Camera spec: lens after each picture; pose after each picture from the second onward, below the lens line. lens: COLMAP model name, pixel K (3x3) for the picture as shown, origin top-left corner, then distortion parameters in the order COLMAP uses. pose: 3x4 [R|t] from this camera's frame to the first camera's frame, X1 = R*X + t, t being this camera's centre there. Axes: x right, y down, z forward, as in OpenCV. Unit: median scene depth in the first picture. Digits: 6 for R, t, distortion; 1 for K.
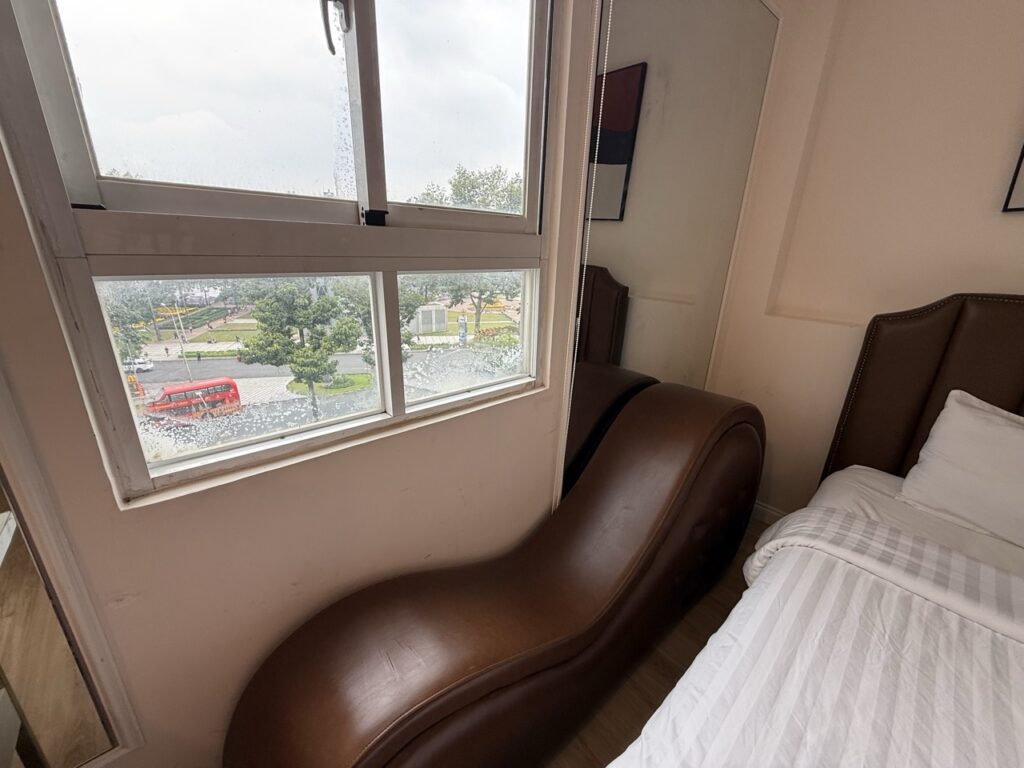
lens RADIAL K [[408.3, 0, 515.2], [0, 408.3, 382.4], [0, 0, 1]] dist [-0.000269, 0.000046]
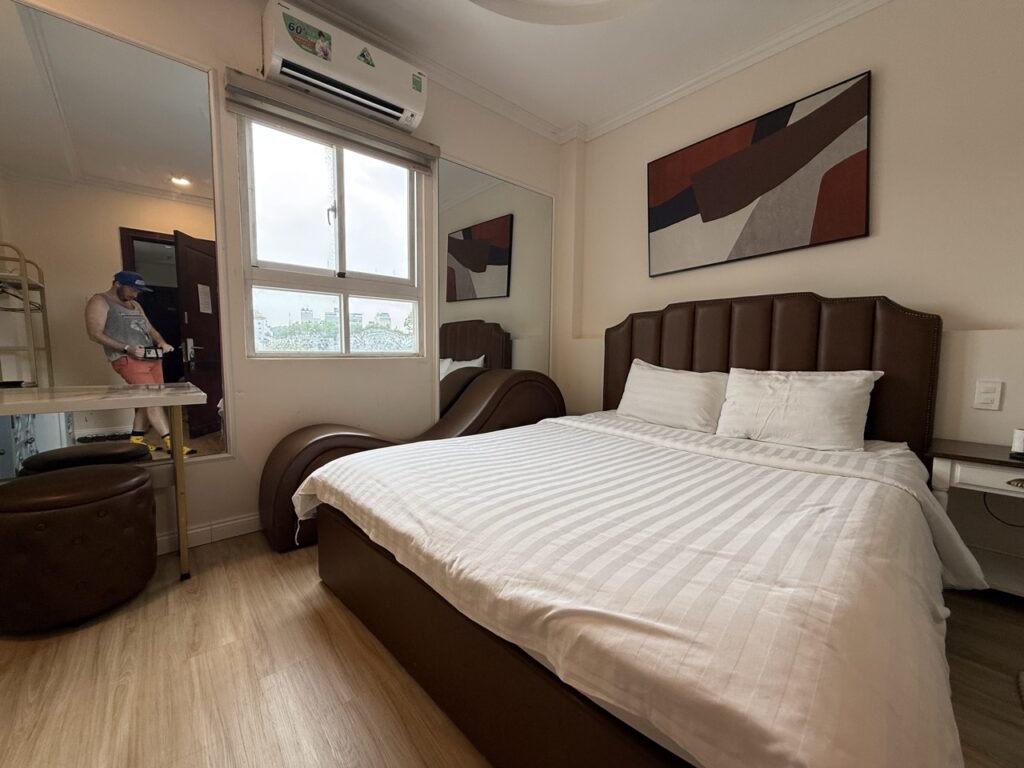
lens RADIAL K [[408.3, 0, 515.2], [0, 408.3, 382.4], [0, 0, 1]] dist [-0.000269, 0.000046]
pose [[0.999700, -0.024285, 0.003070, 0.490513], [0.024297, 0.969218, -0.245004, 0.610109], [0.002975, 0.245005, 0.969517, -0.908900]]
